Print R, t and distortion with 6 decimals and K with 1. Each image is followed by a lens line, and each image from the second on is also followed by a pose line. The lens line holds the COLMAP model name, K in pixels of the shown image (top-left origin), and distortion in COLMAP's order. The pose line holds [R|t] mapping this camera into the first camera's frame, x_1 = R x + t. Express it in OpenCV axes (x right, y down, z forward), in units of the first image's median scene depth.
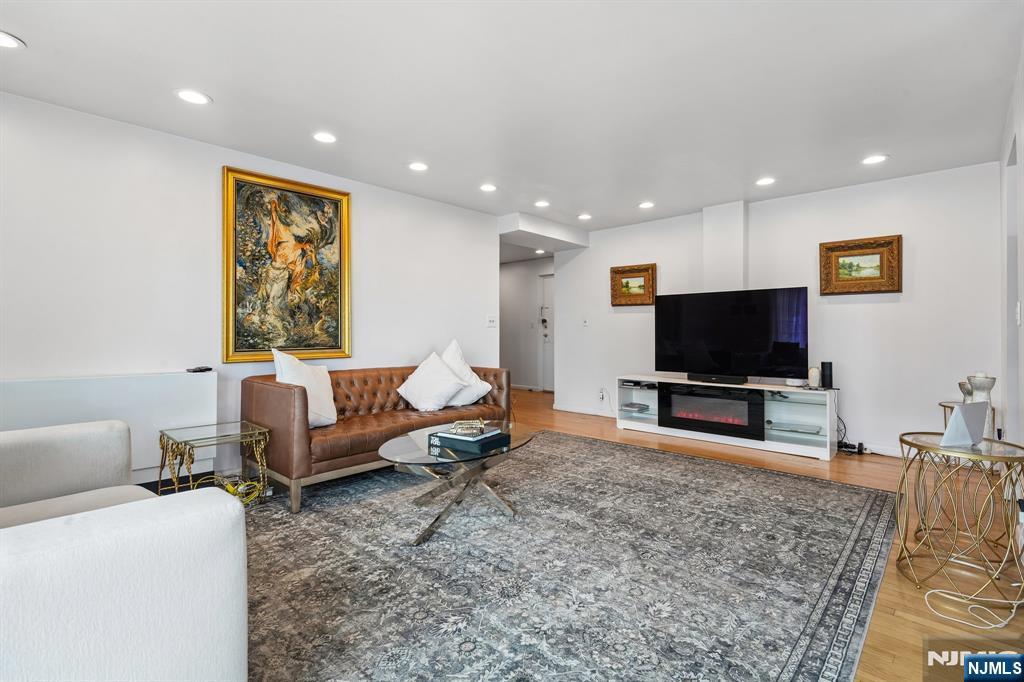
lens RADIAL K [[480.2, 0, 511.8], [0, 480.2, 324.3], [0, 0, 1]] dist [-0.003091, -0.002518]
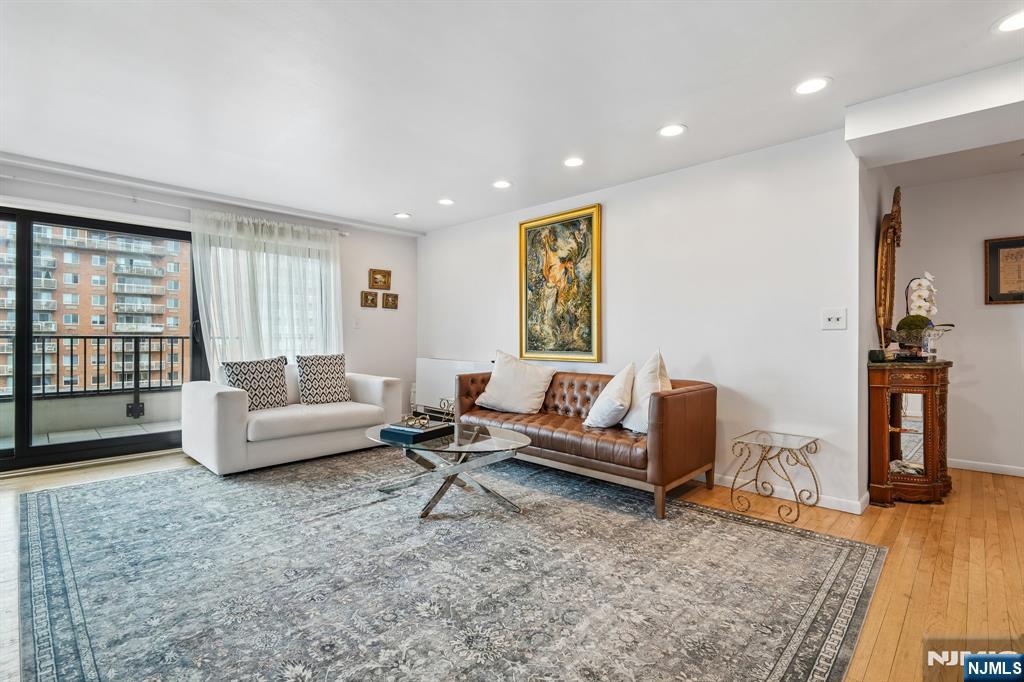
lens RADIAL K [[480.2, 0, 511.0], [0, 480.2, 330.1], [0, 0, 1]] dist [-0.003091, -0.002518]
pose [[-0.017745, -0.017363, -0.999692, 0.782788], [0.010757, 0.999788, -0.017555, 0.016943], [0.999785, -0.011065, -0.017554, 0.930833]]
